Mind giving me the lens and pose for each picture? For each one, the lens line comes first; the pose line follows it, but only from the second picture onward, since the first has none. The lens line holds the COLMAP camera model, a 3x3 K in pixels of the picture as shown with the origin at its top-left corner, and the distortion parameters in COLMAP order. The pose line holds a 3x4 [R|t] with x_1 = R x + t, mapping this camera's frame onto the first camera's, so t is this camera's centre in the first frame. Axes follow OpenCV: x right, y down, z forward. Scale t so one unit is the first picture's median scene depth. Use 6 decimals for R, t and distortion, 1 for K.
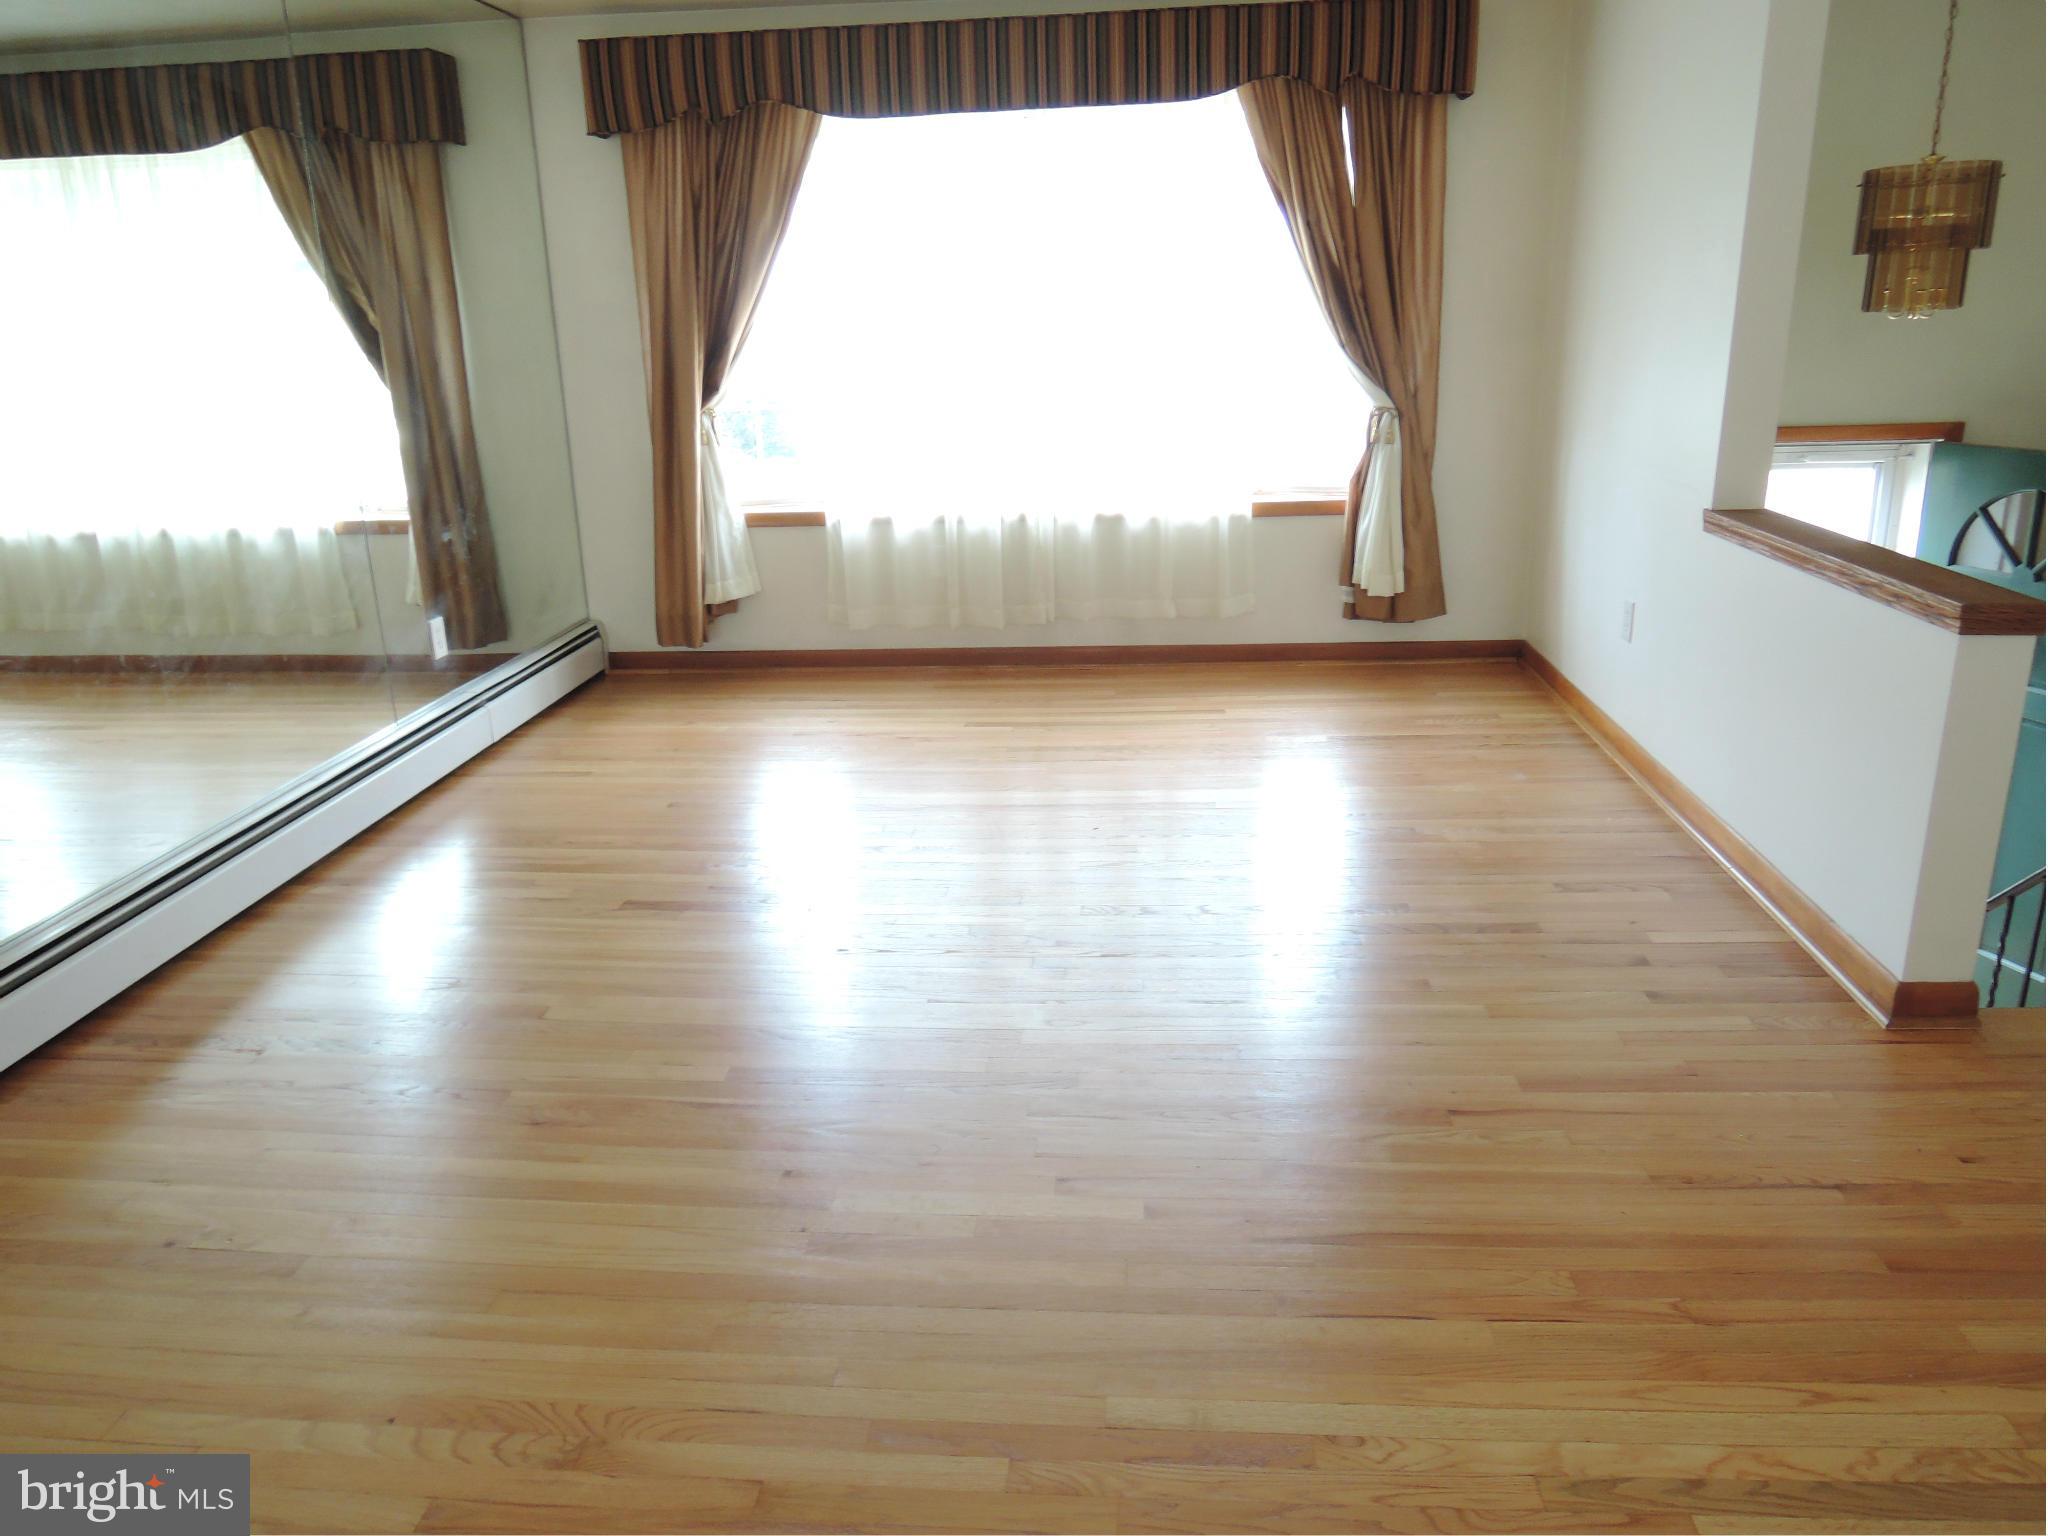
lens RADIAL K [[1482.4, 0, 1020.0], [0, 1482.4, 722.0], [0, 0, 1]] dist [0.030075, 0.006730]
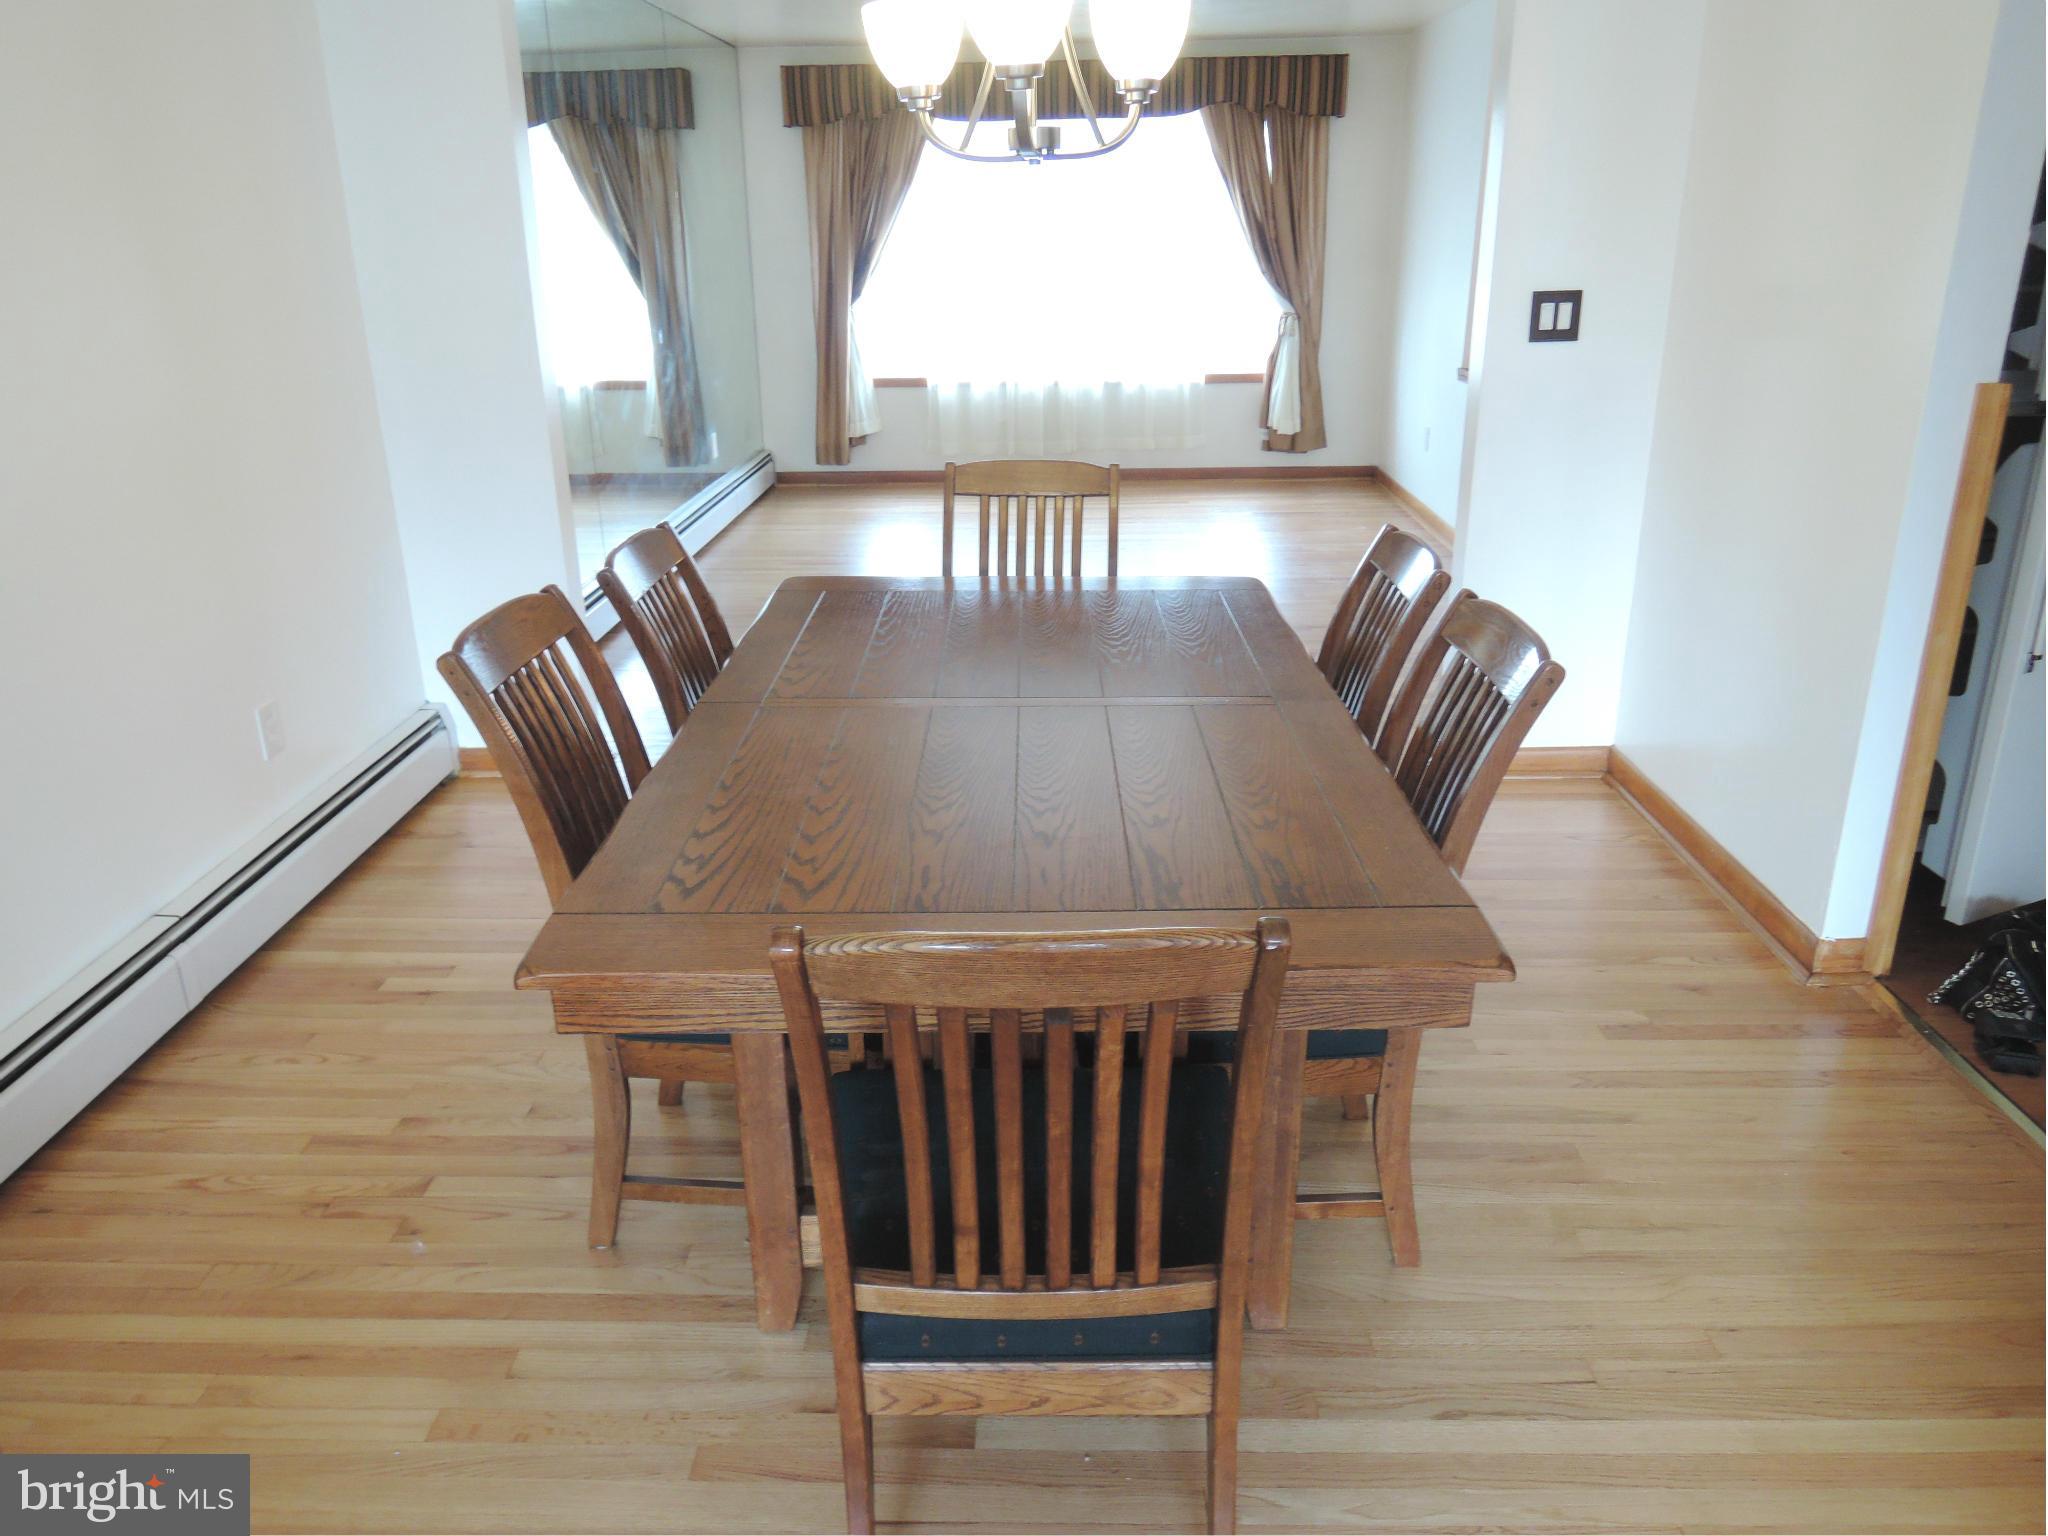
lens RADIAL K [[1482.4, 0, 1020.0], [0, 1482.4, 722.0], [0, 0, 1]] dist [0.030075, 0.006730]
pose [[0.998441, 0.003673, 0.055688, -0.125170], [-0.005404, 0.999506, 0.030960, 0.172325], [-0.055547, -0.031212, 0.997968, -0.566911]]
